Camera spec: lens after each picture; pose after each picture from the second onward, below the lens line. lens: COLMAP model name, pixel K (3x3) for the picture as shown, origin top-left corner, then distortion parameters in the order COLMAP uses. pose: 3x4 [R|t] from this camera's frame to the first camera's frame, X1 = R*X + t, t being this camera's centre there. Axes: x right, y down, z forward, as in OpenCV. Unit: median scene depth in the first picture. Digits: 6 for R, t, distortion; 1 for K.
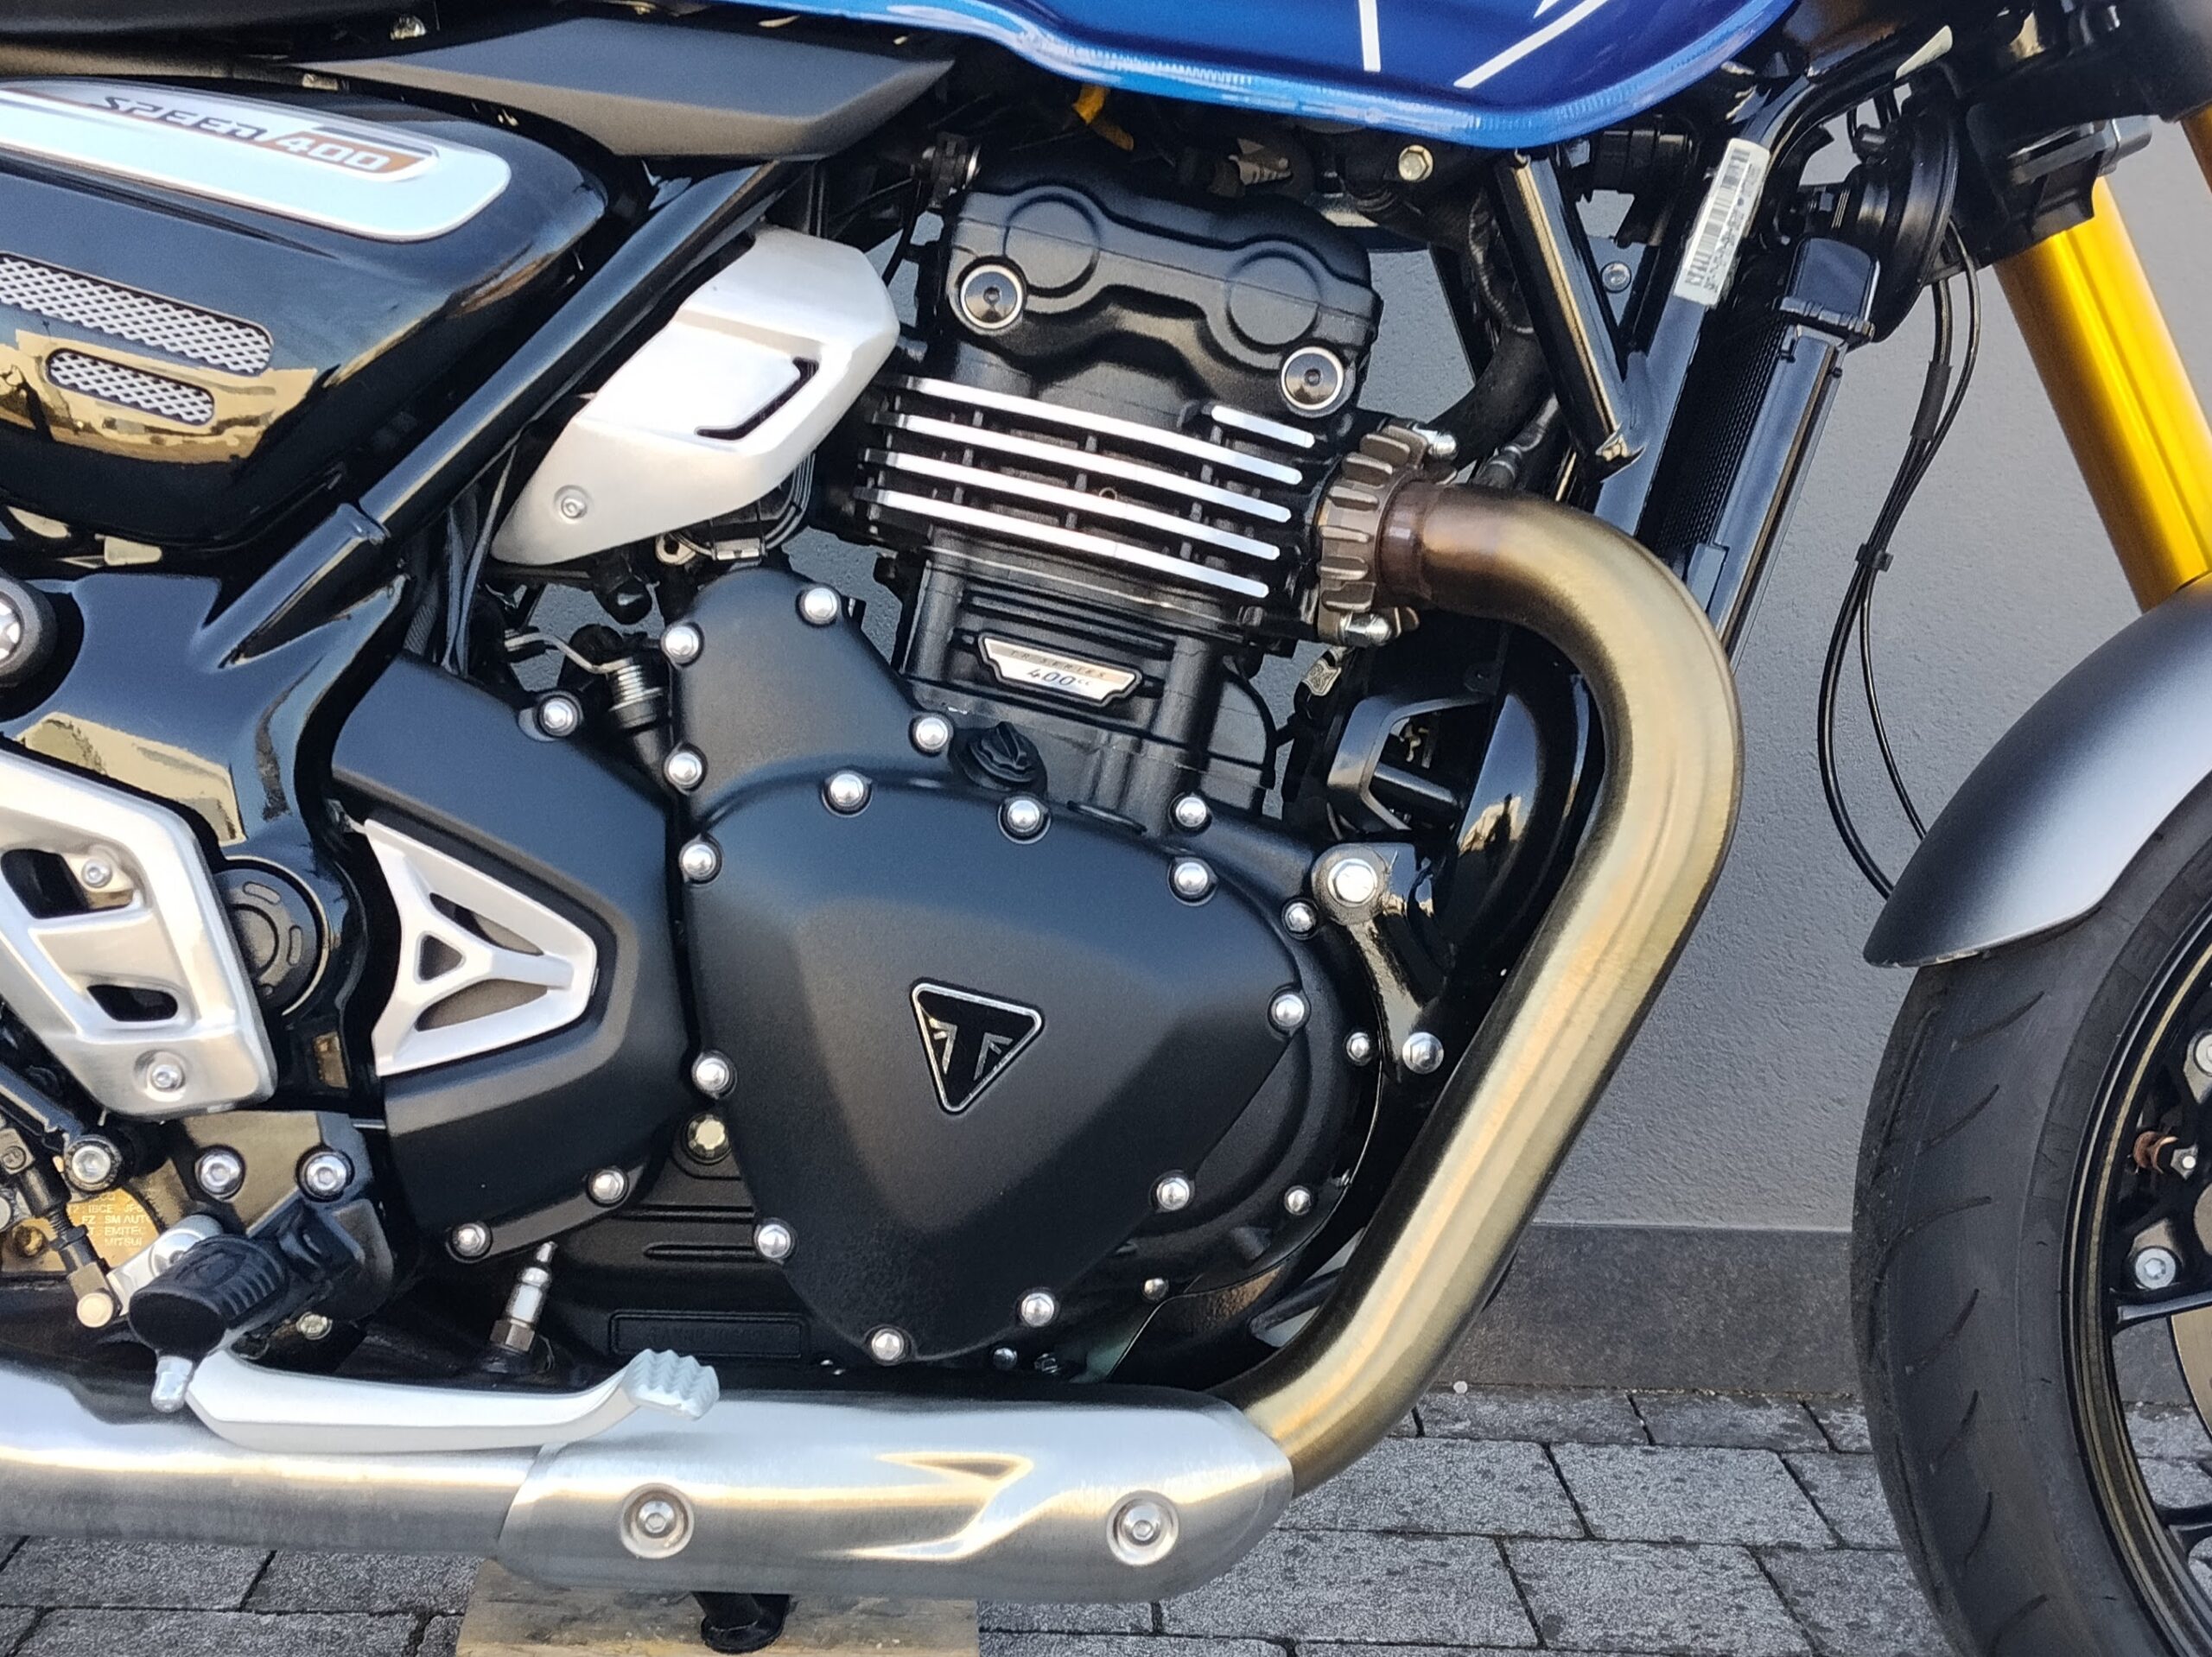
lens RADIAL K [[3217.5, 0, 834.1], [0, 3217.5, 829.8], [0, 0, 1]] dist [0.107972, -0.226136]
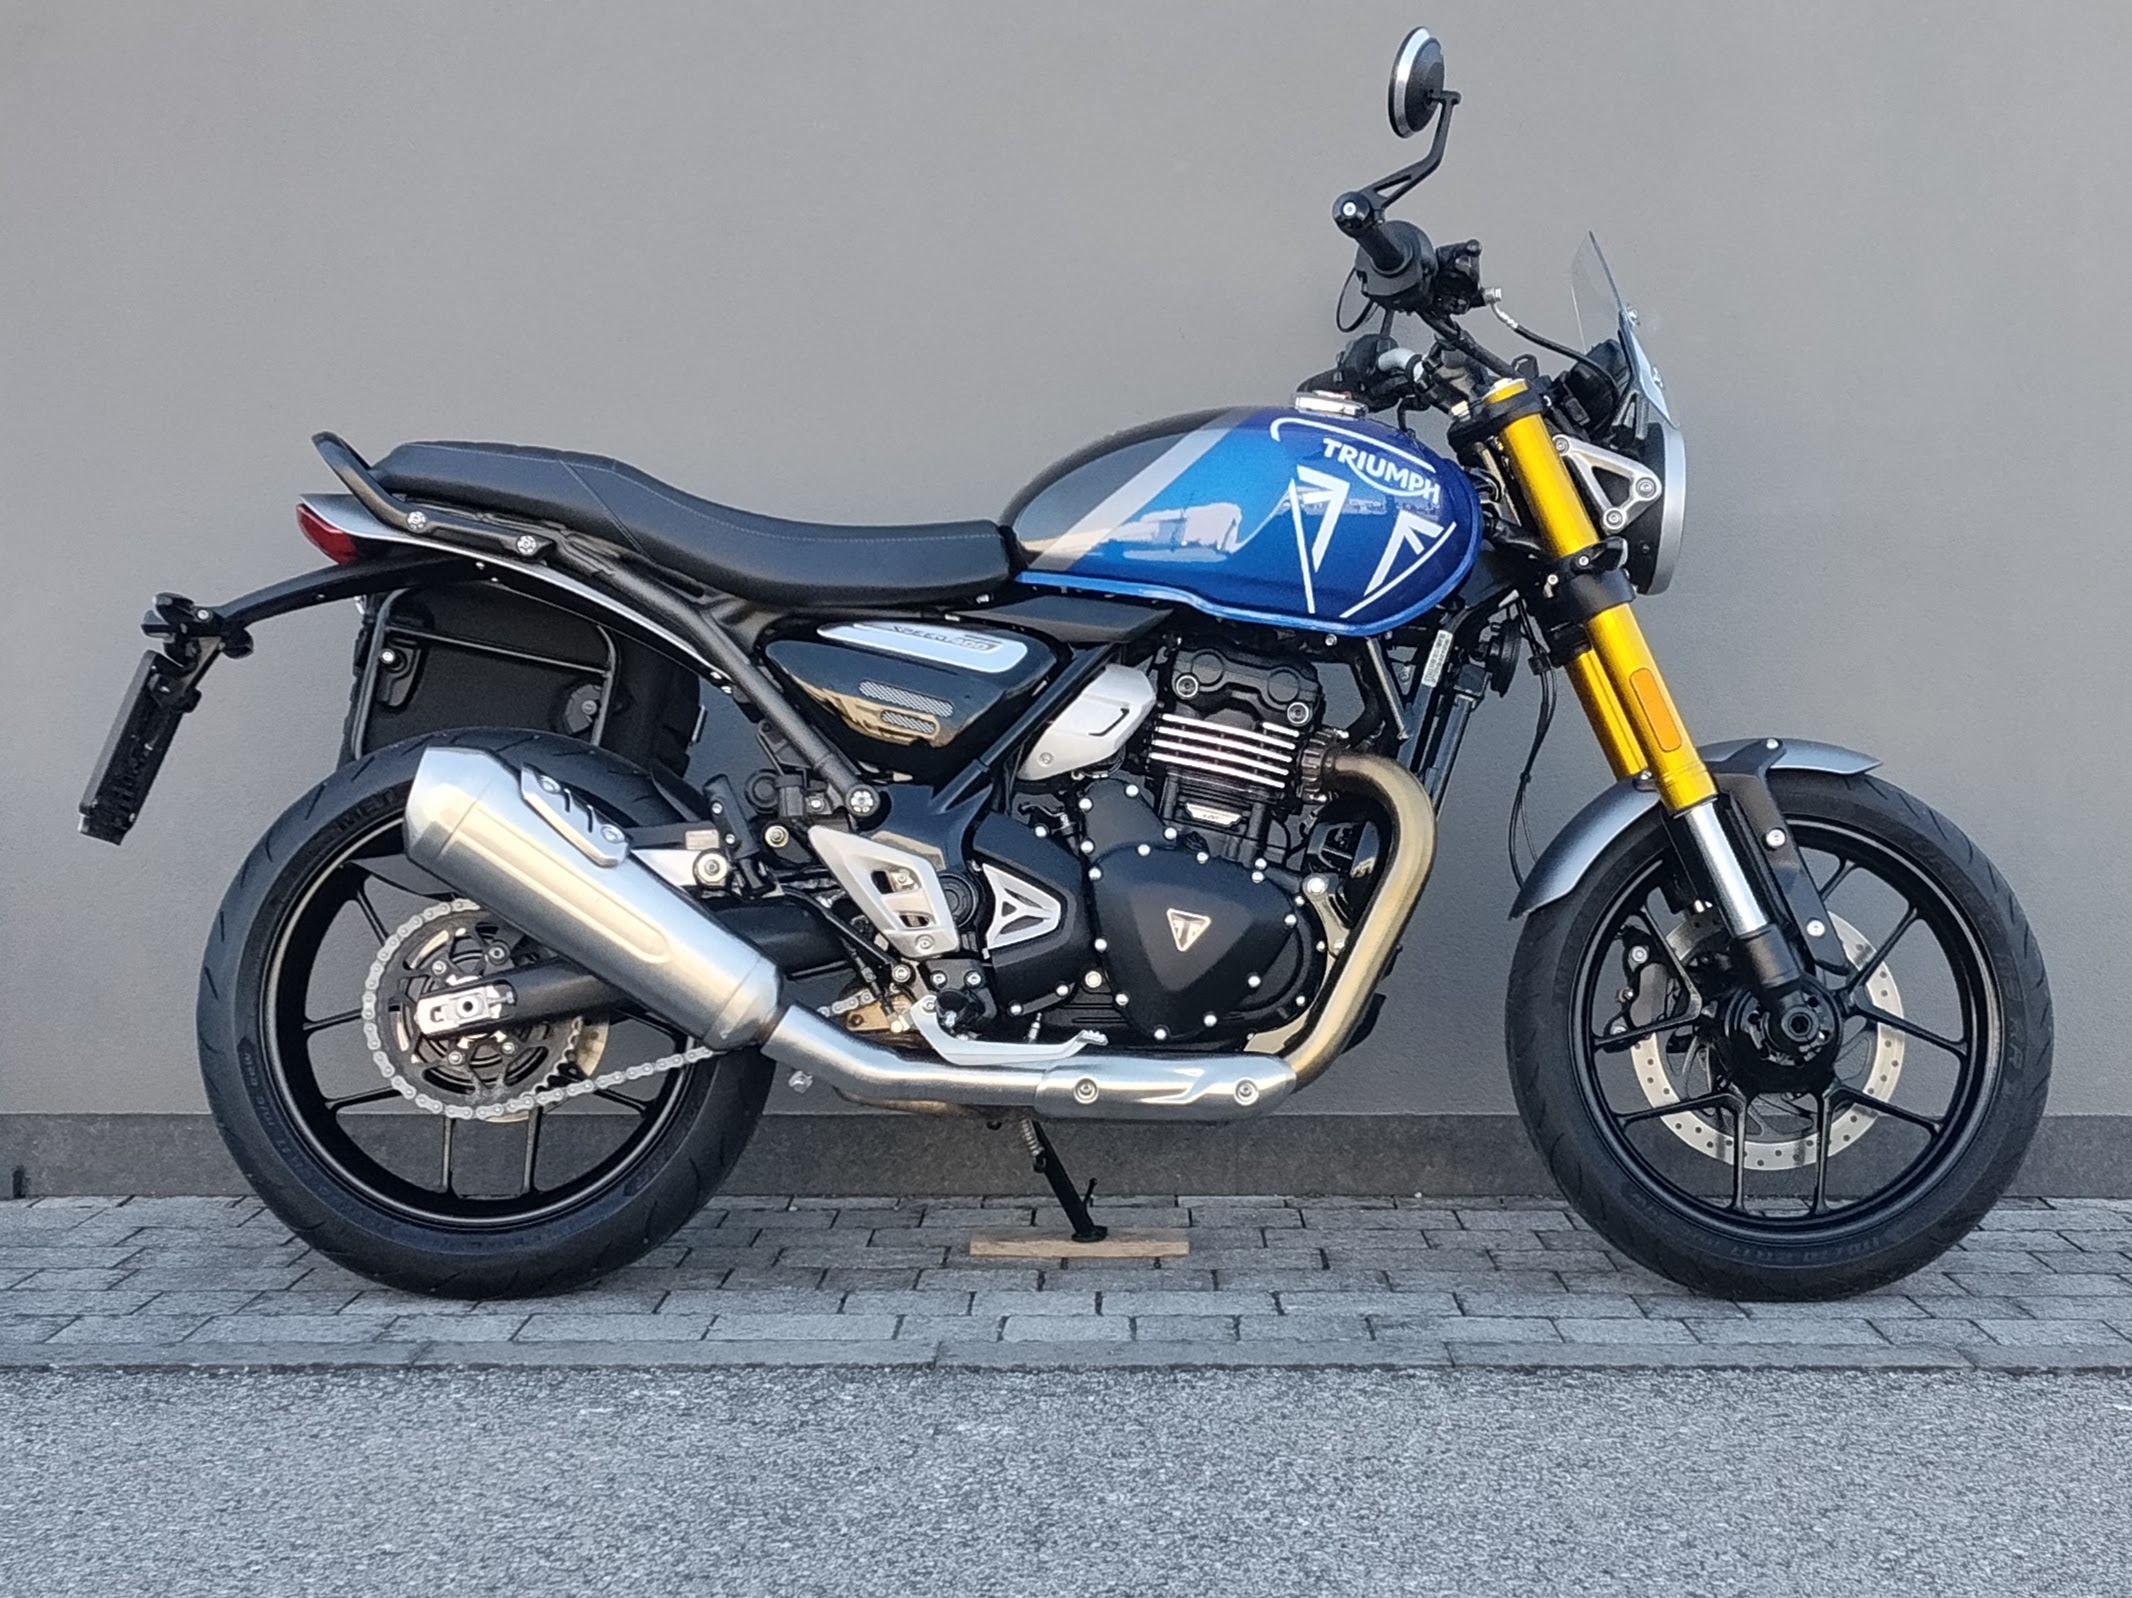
lens RADIAL K [[3907.8, 0, 1066.0], [0, 3907.8, 799.0], [0, 0, 1]] dist [0.019800, -0.314879]
pose [[0.999461, -0.012909, 0.030184, -0.168971], [0.016004, 0.994380, -0.104657, 0.304159], [-0.028663, 0.105084, 0.994050, -2.500640]]
